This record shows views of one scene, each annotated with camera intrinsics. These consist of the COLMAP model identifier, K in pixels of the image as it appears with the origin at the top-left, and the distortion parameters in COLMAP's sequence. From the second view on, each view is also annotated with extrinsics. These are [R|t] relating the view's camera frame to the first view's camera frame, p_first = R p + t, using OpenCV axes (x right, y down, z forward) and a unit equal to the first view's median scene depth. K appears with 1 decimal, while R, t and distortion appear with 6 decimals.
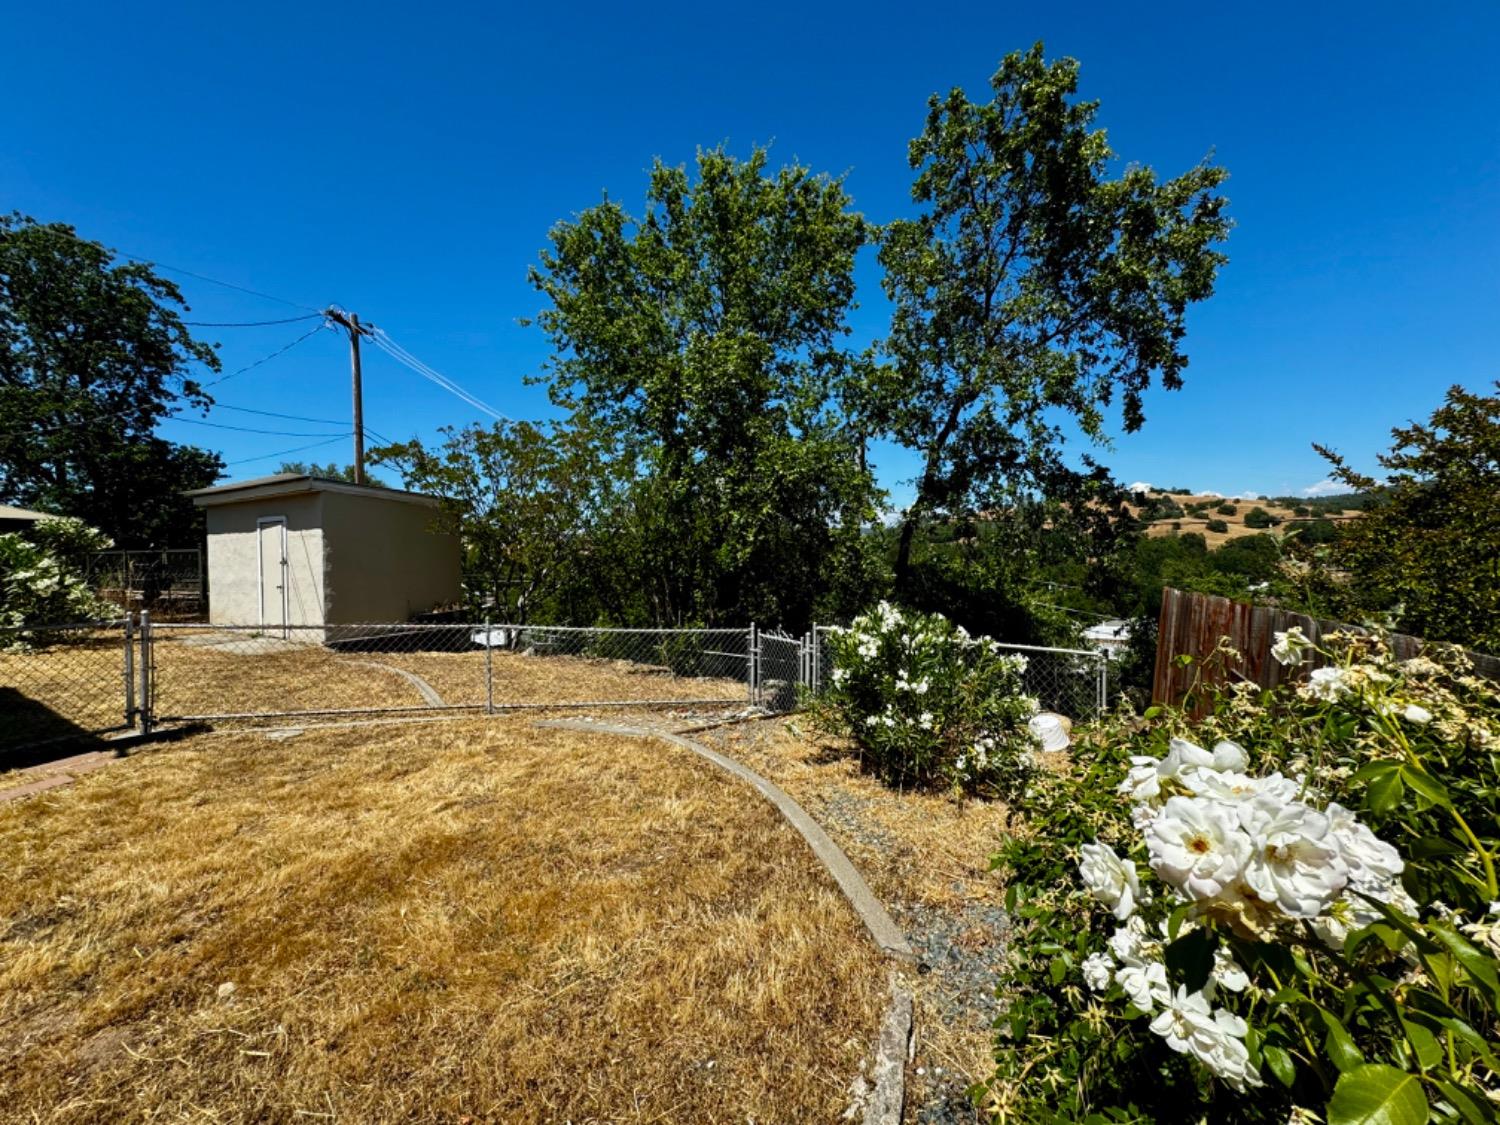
lens RADIAL K [[595.5, 0, 750.0], [0, 595.5, 562.5], [0, 0, 1]] dist [-0.004181, -0.000321]
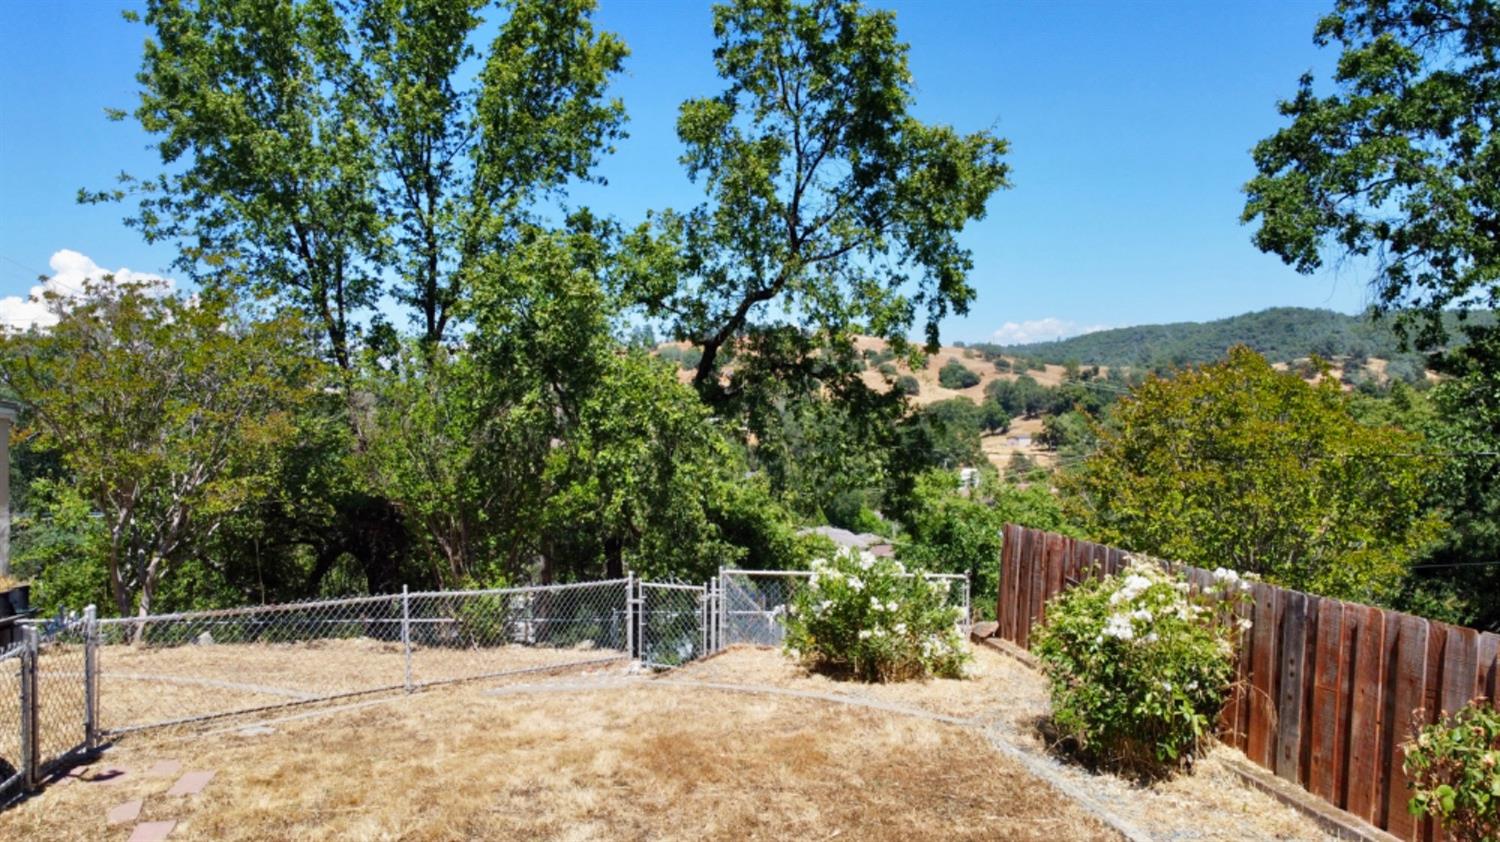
lens RADIAL K [[1140.2, 0, 740.1], [0, 1140.2, 421.7], [0, 0, 1]] dist [0.004572, 0.000782]
pose [[0.865866, -0.003342, 0.500265, -0.604829], [0.012848, 0.999796, -0.015558, -0.084018], [-0.500111, 0.019899, 0.865733, -0.508936]]
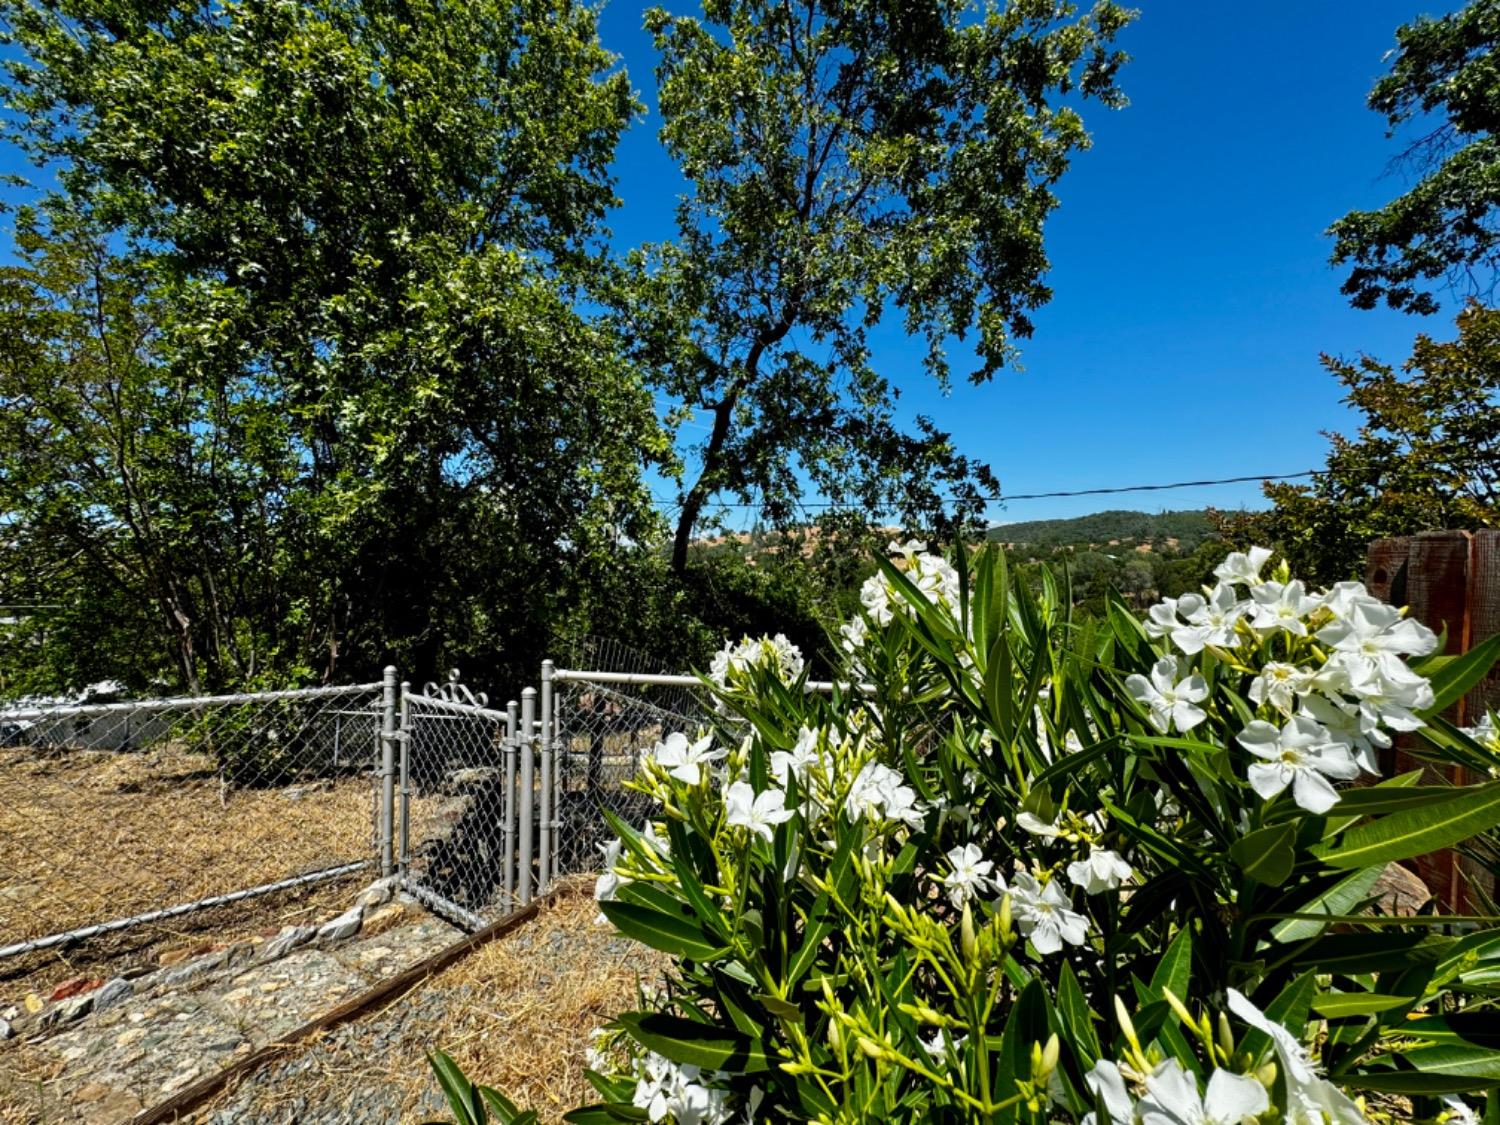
lens RADIAL K [[595.5, 0, 750.0], [0, 595.5, 562.5], [0, 0, 1]] dist [-0.004181, -0.000321]
pose [[0.912477, 0.007089, 0.409066, 0.051989], [0.008242, 0.999328, -0.035703, 0.037933], [-0.409045, 0.035949, 0.911806, 0.434424]]
